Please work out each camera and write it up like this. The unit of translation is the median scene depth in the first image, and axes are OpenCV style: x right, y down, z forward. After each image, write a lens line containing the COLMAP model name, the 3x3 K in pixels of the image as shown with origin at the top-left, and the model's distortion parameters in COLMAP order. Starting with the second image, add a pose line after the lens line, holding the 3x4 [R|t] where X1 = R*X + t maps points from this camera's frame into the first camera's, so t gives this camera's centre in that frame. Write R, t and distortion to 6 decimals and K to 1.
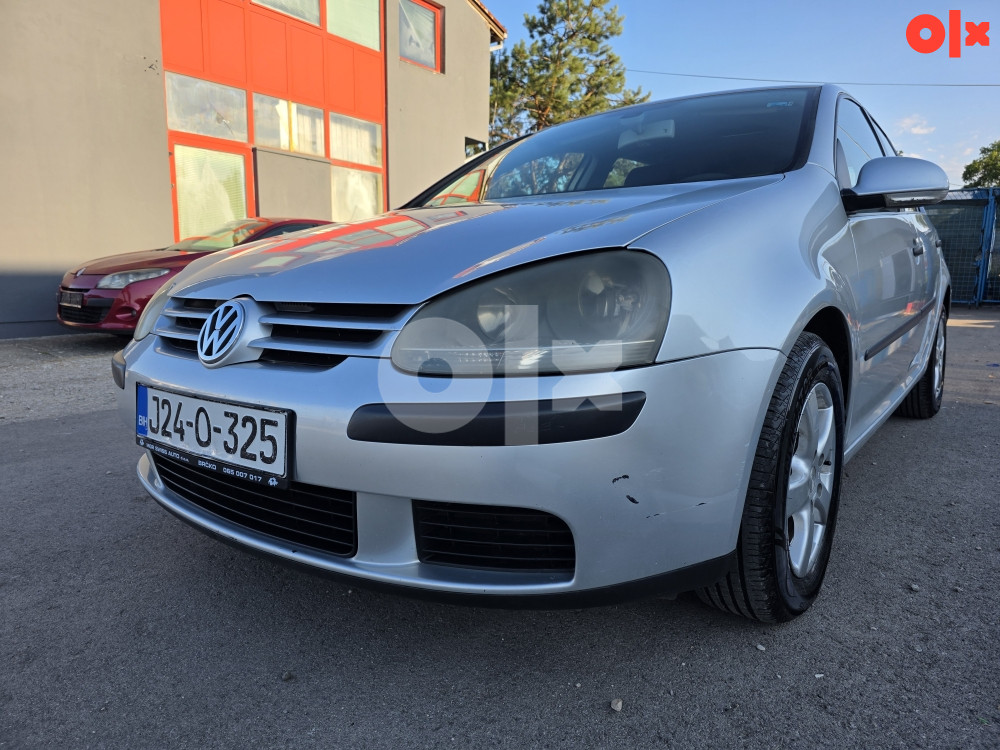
lens RADIAL K [[641.3, 0, 505.5], [0, 641.3, 390.2], [0, 0, 1]] dist [0.034526, -0.034137]
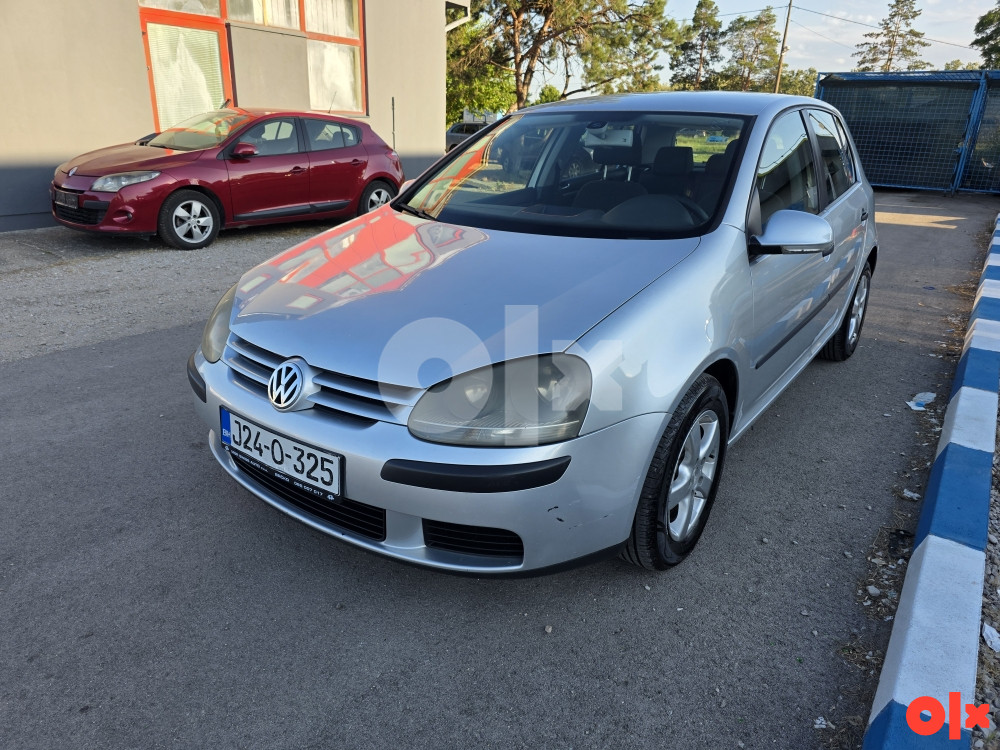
lens RADIAL K [[639.5, 0, 490.5], [0, 639.5, 374.3], [0, 0, 1]] dist [0.037323, -0.032585]
pose [[0.999826, 0.014111, 0.012183, -0.000586], [-0.016190, 0.981222, 0.192199, -0.389030], [-0.009242, -0.192363, 0.981280, -0.395874]]
